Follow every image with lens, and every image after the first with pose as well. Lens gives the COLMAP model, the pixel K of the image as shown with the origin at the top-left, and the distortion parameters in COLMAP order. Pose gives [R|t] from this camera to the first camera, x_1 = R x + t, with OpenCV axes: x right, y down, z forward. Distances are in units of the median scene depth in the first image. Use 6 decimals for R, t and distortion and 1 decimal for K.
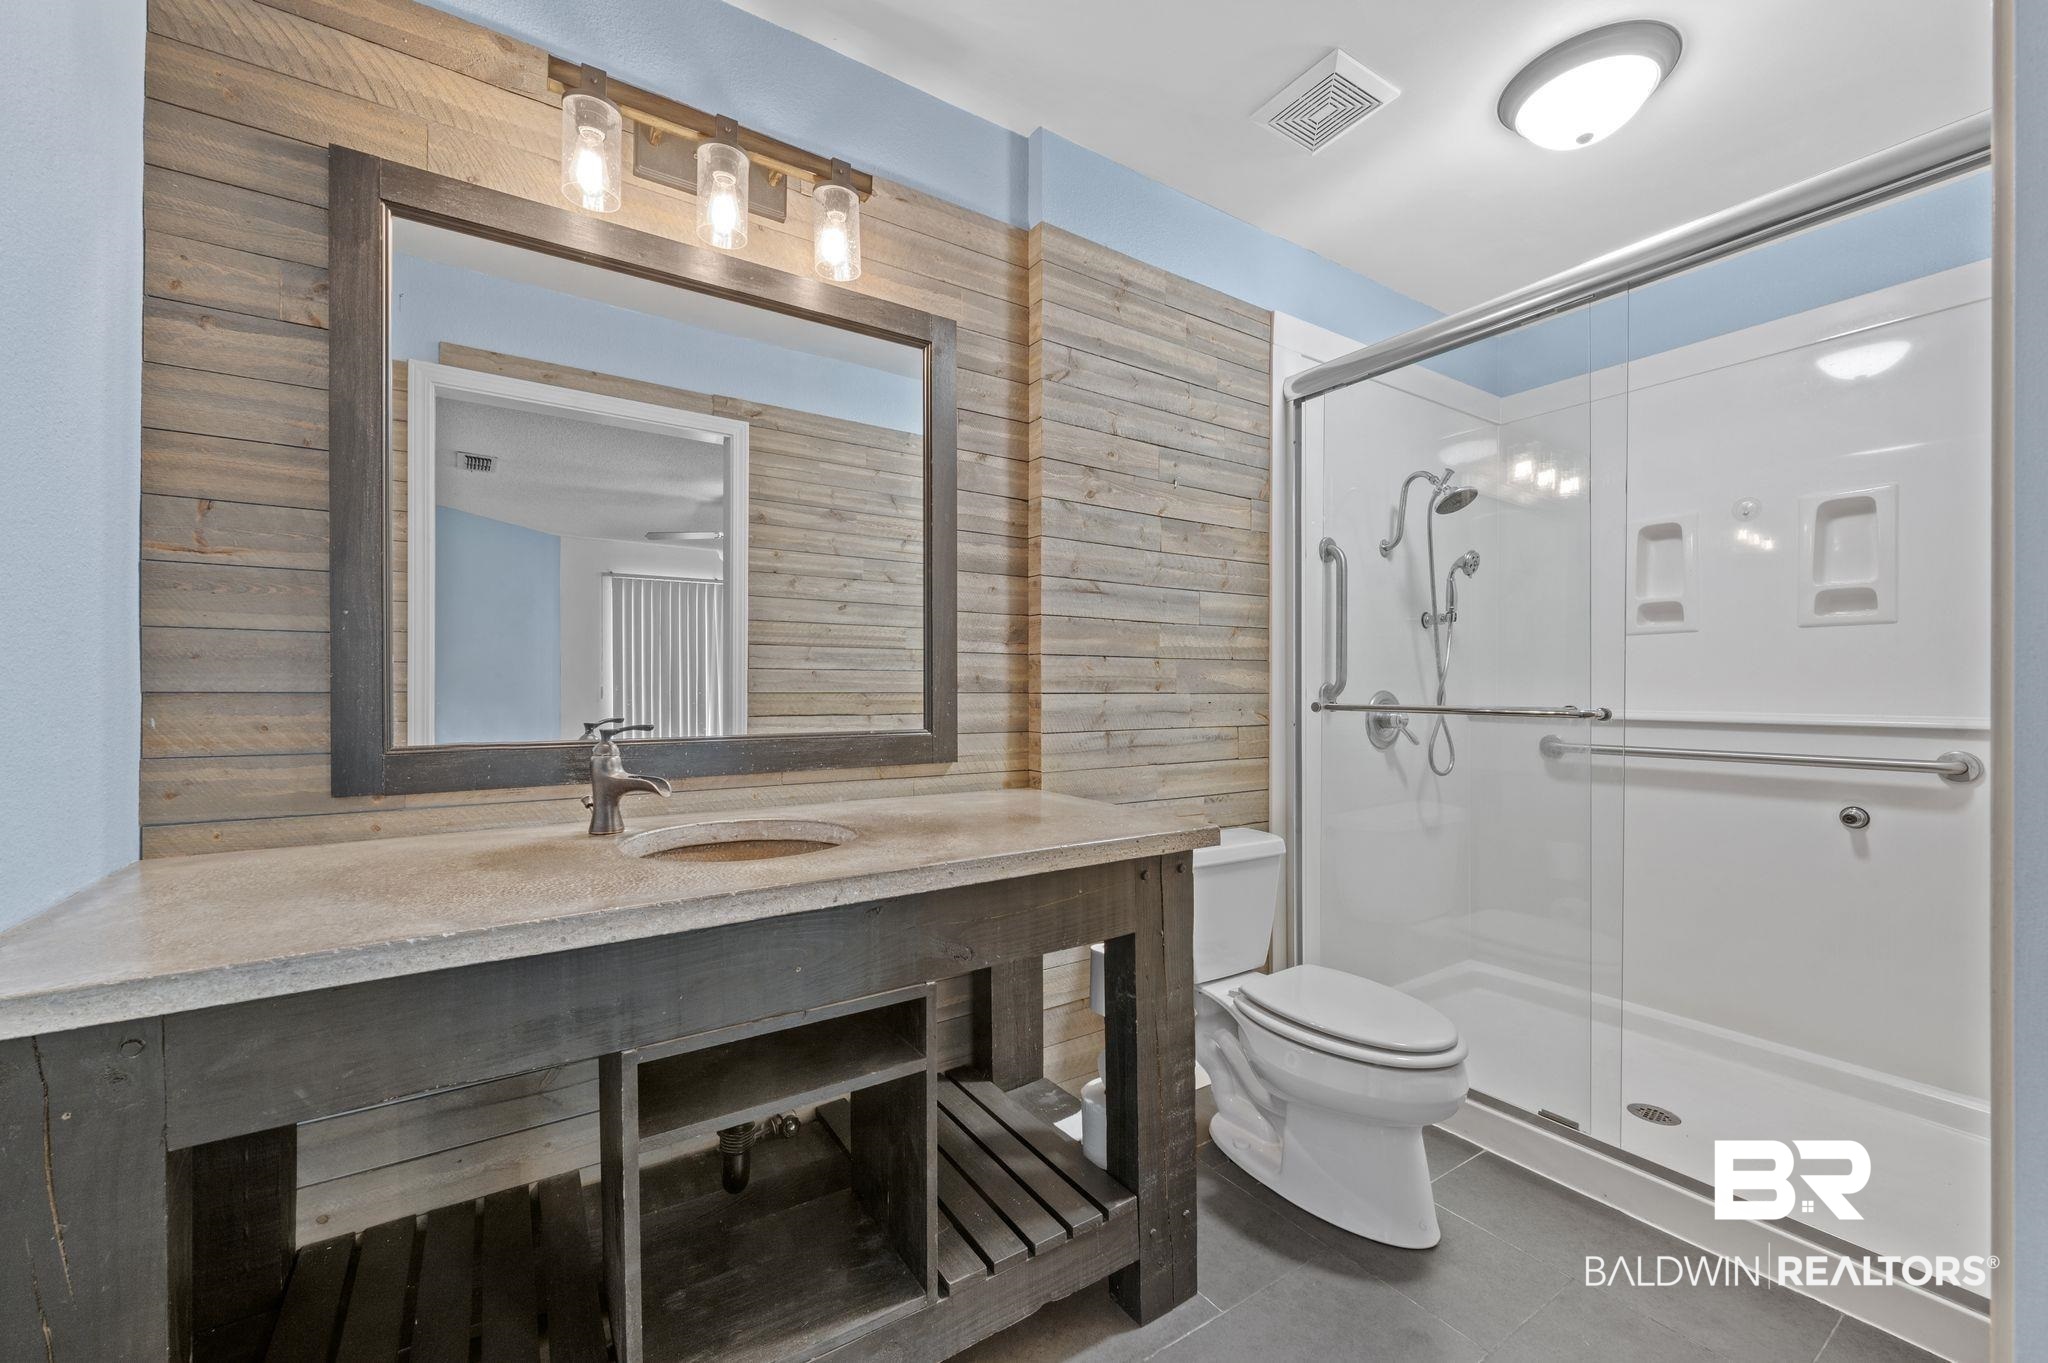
lens RADIAL K [[798.1, 0, 1024.4], [0, 798.1, 682.9], [0, 0, 1]] dist [-0.001156, -0.000065]
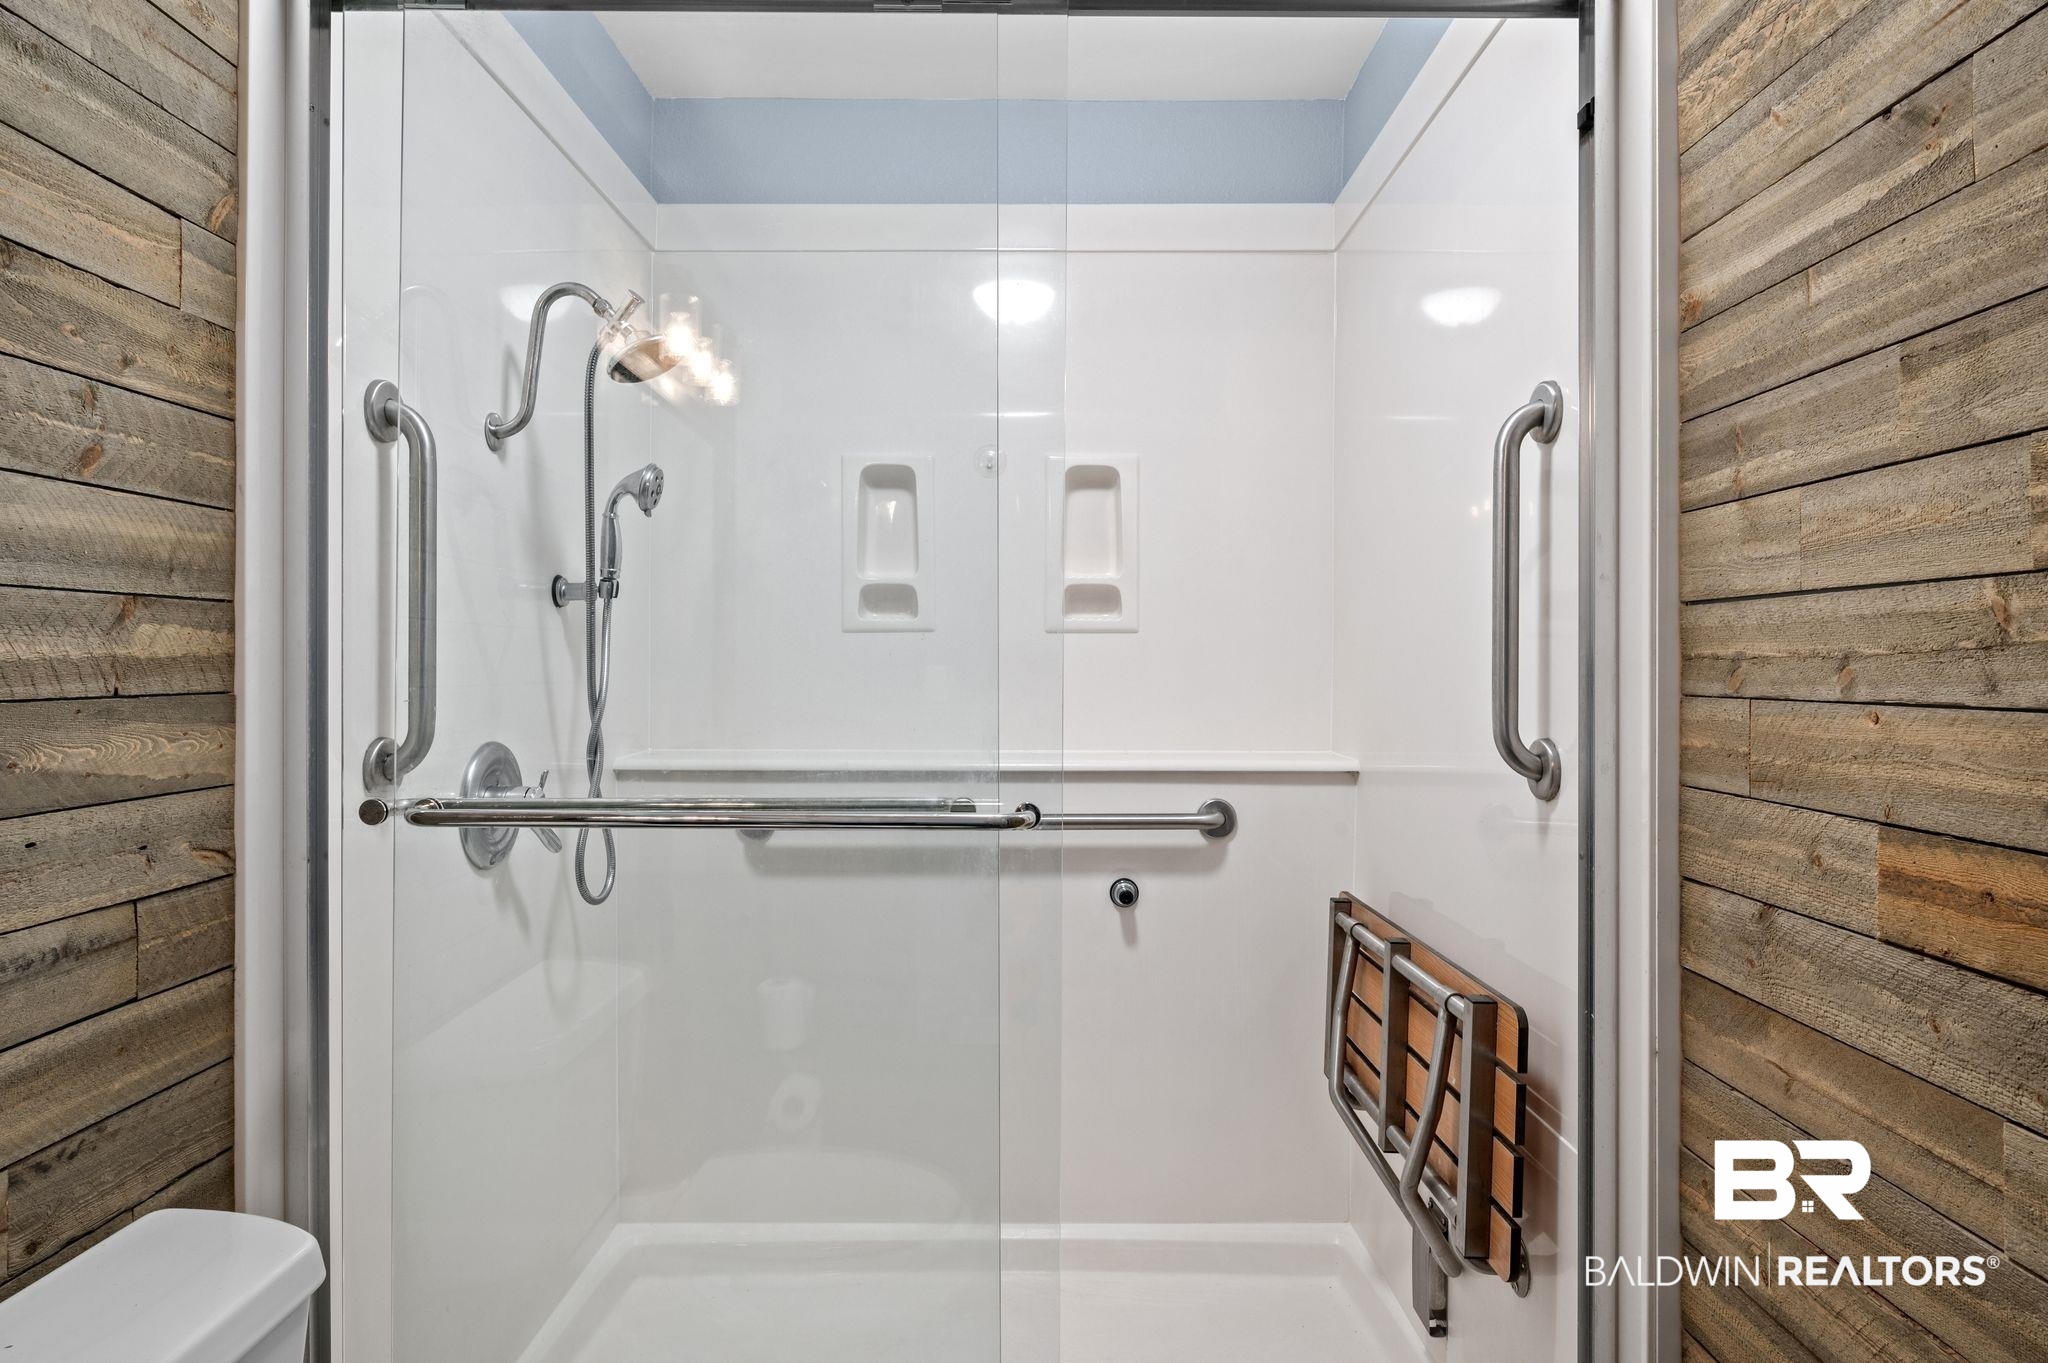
lens RADIAL K [[1169.1, 0, 1023.2], [0, 1169.1, 661.7], [0, 0, 1]] dist [-0.004242, -0.002970]
pose [[0.562679, 0.002952, 0.826671, 0.075703], [-0.004529, 0.999990, -0.000488, -0.042832], [-0.826663, -0.003469, 0.562686, 0.419020]]
